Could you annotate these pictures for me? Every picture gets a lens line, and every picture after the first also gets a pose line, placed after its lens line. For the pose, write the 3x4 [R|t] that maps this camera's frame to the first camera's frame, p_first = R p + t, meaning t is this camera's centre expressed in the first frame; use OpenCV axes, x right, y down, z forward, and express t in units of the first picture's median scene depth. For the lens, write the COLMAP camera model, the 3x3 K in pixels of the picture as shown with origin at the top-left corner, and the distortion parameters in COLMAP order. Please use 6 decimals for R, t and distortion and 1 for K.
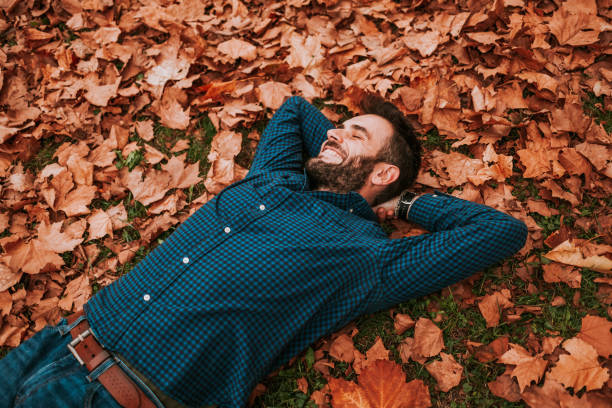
lens RADIAL K [[680.5, 0, 306.0], [0, 680.5, 204.0], [0, 0, 1]] dist [-0.024635, 0.003288]
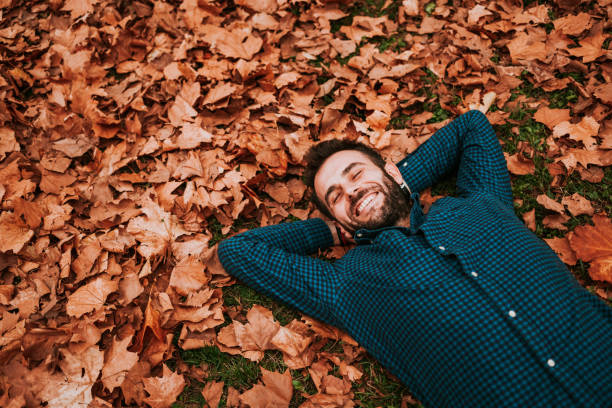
lens RADIAL K [[680.5, 0, 306.0], [0, 680.5, 204.0], [0, 0, 1]] dist [-0.024635, 0.003288]
pose [[0.258416, -0.658951, 0.706402, -0.538804], [0.791840, 0.563354, 0.235841, -0.293513], [-0.553362, 0.498413, 0.667364, 0.335060]]
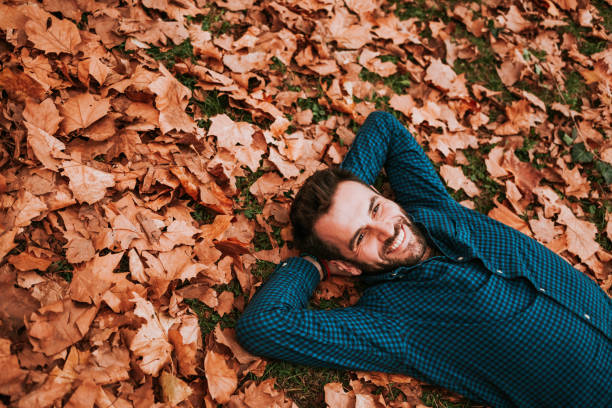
lens RADIAL K [[680.5, 0, 306.0], [0, 680.5, 204.0], [0, 0, 1]] dist [-0.024635, 0.003288]
pose [[-0.389459, -0.745132, 0.541388, -0.309210], [0.437323, 0.367712, 0.820693, -0.713883], [-0.810599, 0.556387, 0.182655, 0.731835]]
